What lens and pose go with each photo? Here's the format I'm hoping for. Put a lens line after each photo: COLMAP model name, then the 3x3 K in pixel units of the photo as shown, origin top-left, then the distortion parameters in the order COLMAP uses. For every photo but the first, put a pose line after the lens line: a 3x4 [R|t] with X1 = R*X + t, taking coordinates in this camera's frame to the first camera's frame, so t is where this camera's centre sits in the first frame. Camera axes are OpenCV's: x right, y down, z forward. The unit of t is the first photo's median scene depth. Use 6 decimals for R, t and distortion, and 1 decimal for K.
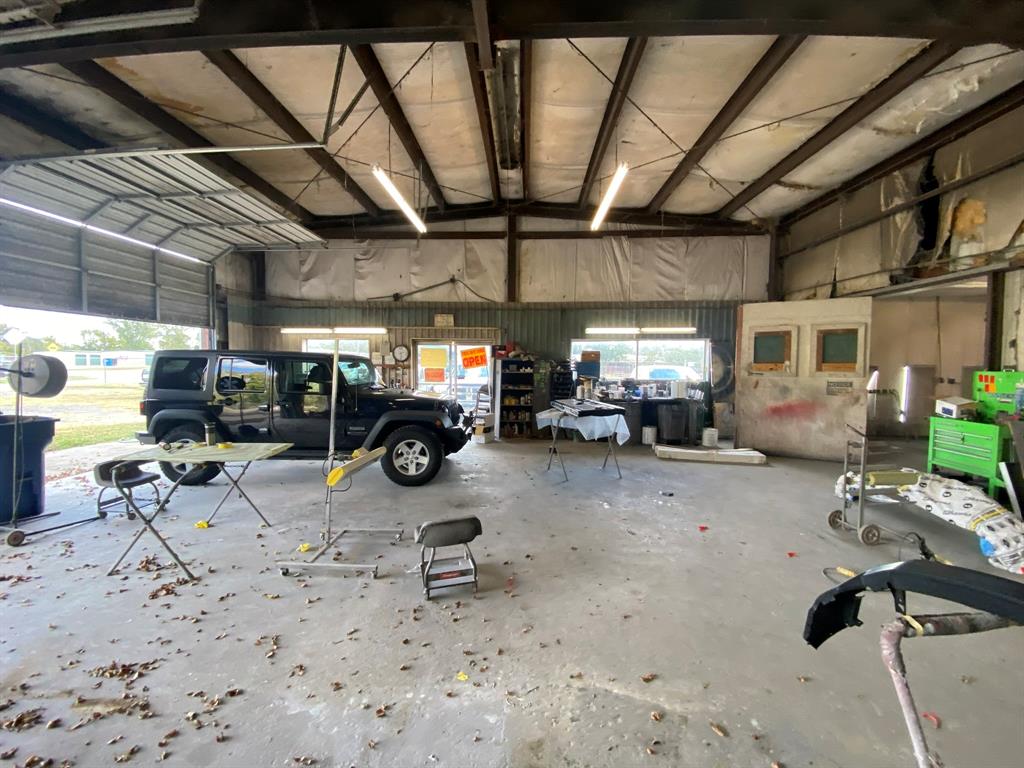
lens RADIAL K [[412.9, 0, 510.3], [0, 412.9, 384.8], [0, 0, 1]] dist [0.040955, -0.029441]
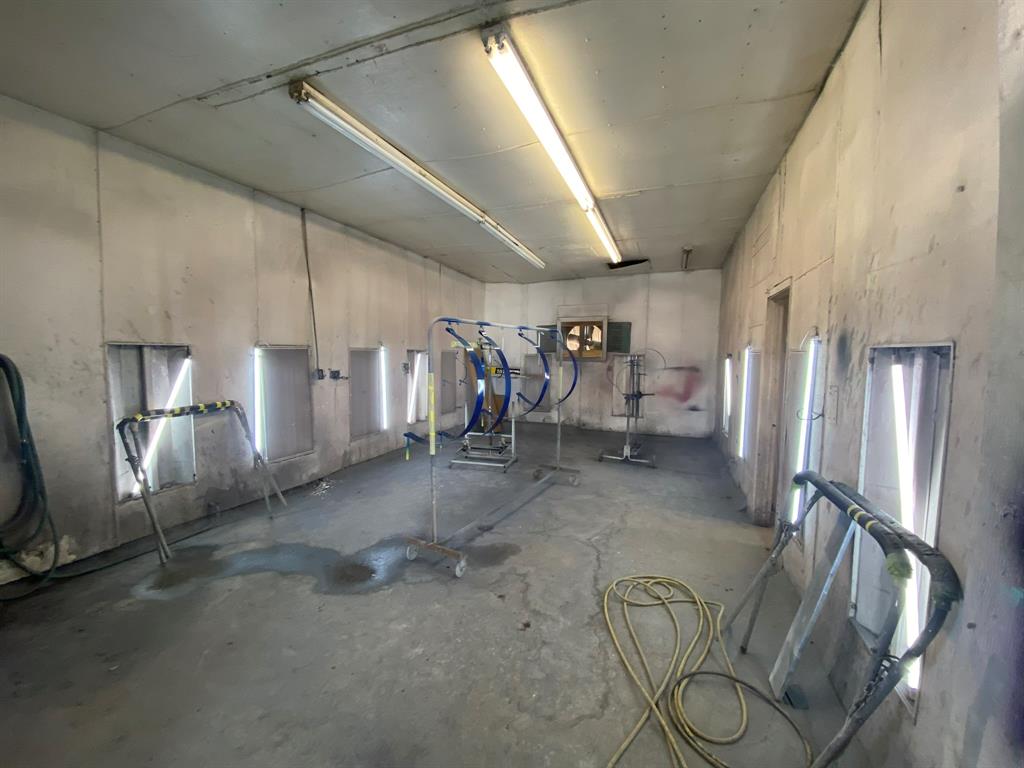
lens RADIAL K [[412.9, 0, 510.3], [0, 412.9, 384.8], [0, 0, 1]] dist [0.040955, -0.029441]
pose [[0.338563, -0.072156, 0.938173, 0.609030], [0.042172, 0.997217, 0.061479, -0.019410], [-0.939998, 0.018750, 0.340664, 0.584254]]
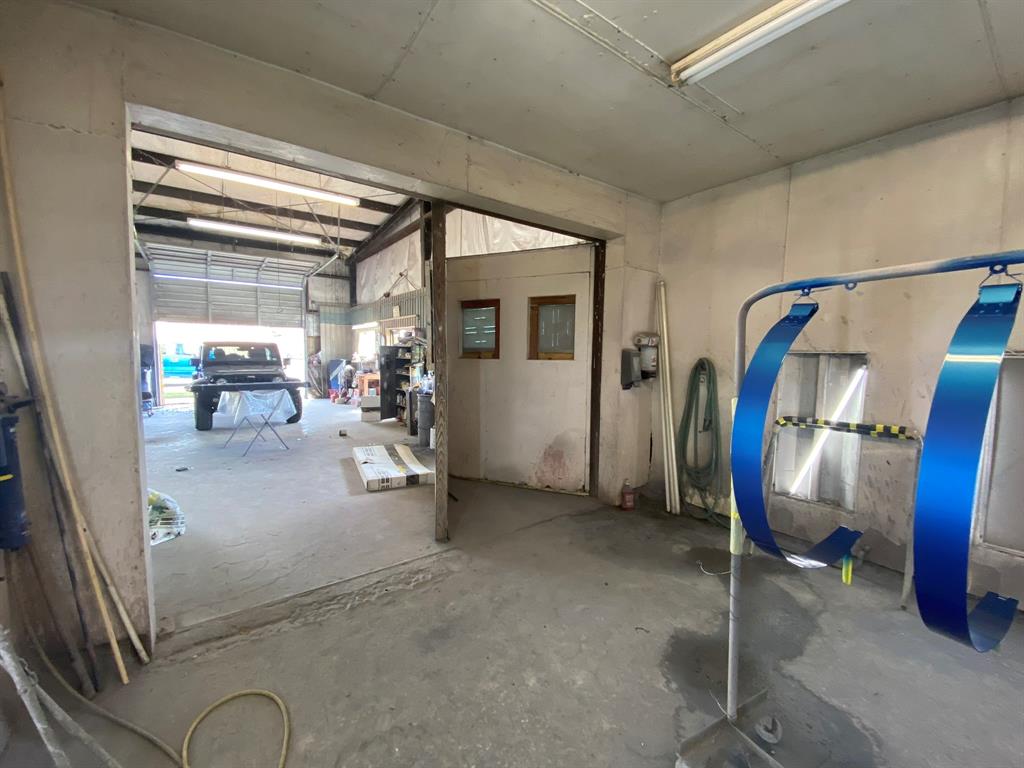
lens RADIAL K [[412.9, 0, 510.3], [0, 412.9, 384.8], [0, 0, 1]] dist [0.040955, -0.029441]
pose [[0.617669, 0.062598, -0.783943, 0.964425], [-0.048602, 0.997960, 0.041393, -0.019562], [0.784935, 0.012534, 0.619451, 0.570962]]
